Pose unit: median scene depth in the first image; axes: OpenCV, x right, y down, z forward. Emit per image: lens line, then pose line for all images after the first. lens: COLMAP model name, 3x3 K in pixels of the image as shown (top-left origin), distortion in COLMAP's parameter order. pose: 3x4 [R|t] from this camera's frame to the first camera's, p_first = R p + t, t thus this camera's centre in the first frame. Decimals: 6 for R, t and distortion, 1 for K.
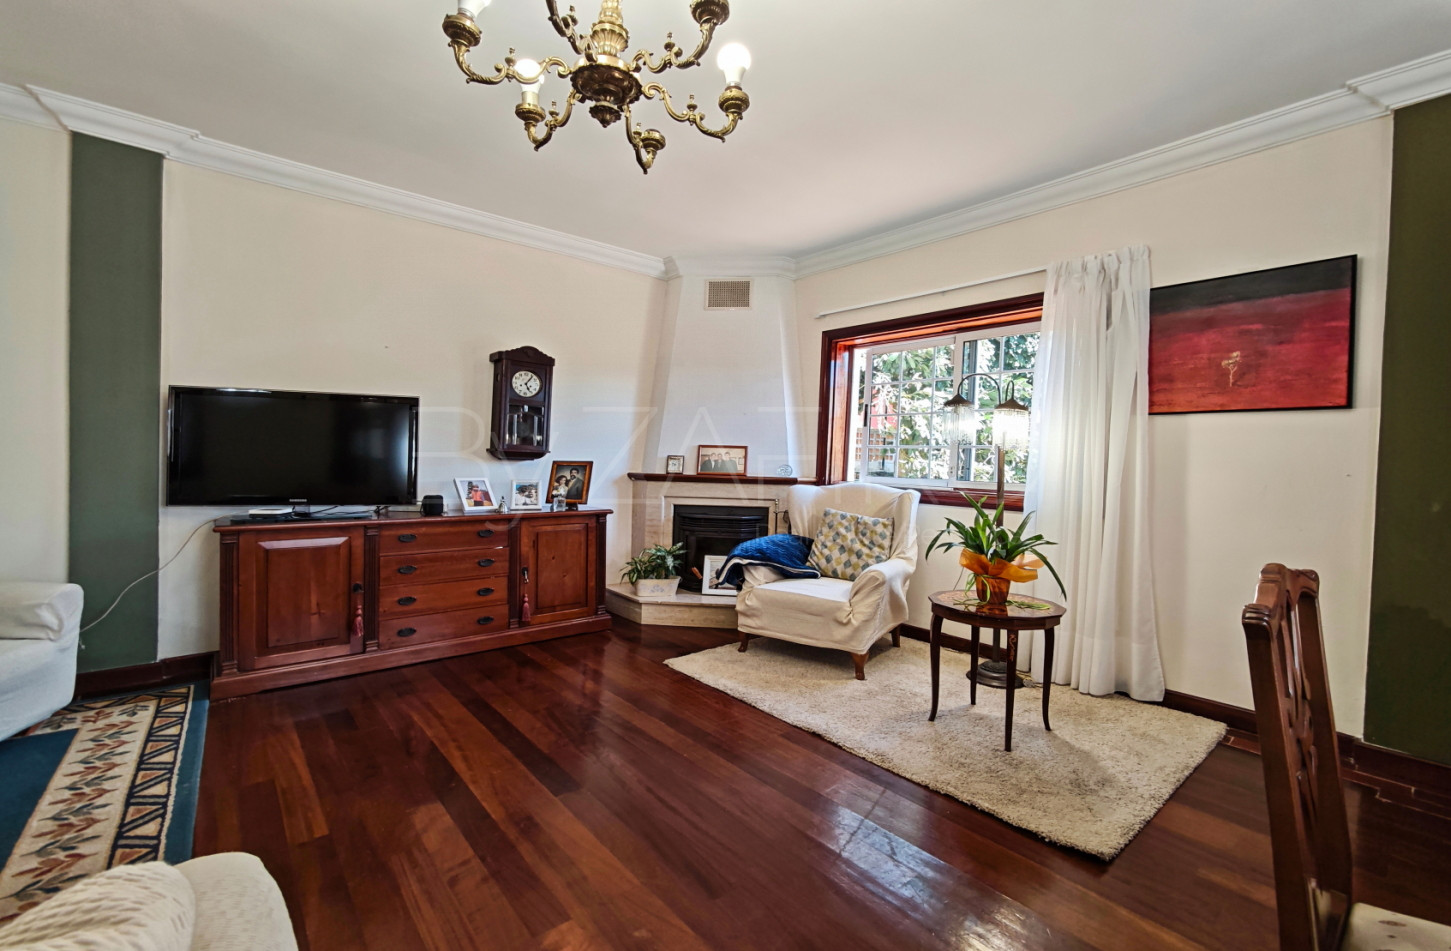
lens RADIAL K [[622.5, 0, 722.9], [0, 622.5, 472.8], [0, 0, 1]] dist [-0.002436, 0.000403]
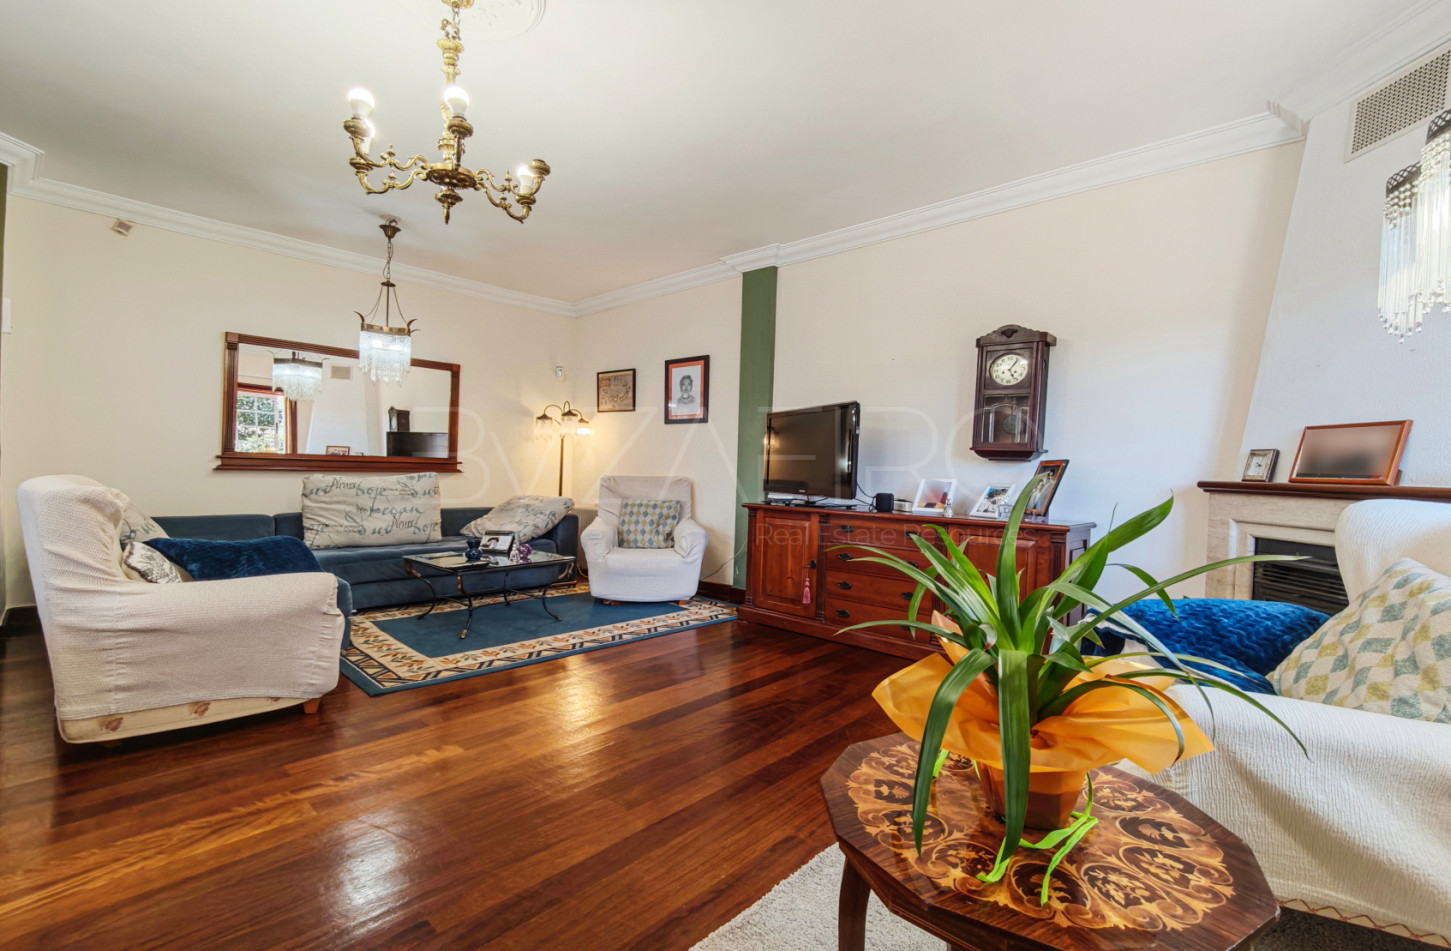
lens RADIAL K [[634.7, 0, 725.5], [0, 634.7, 464.2], [0, 0, 1]] dist [0.002226, -0.000138]
pose [[0.134152, -0.028303, -0.990557, 0.522266], [-0.050845, 0.998079, -0.035403, 0.037723], [0.989655, 0.055114, 0.132455, 0.561174]]
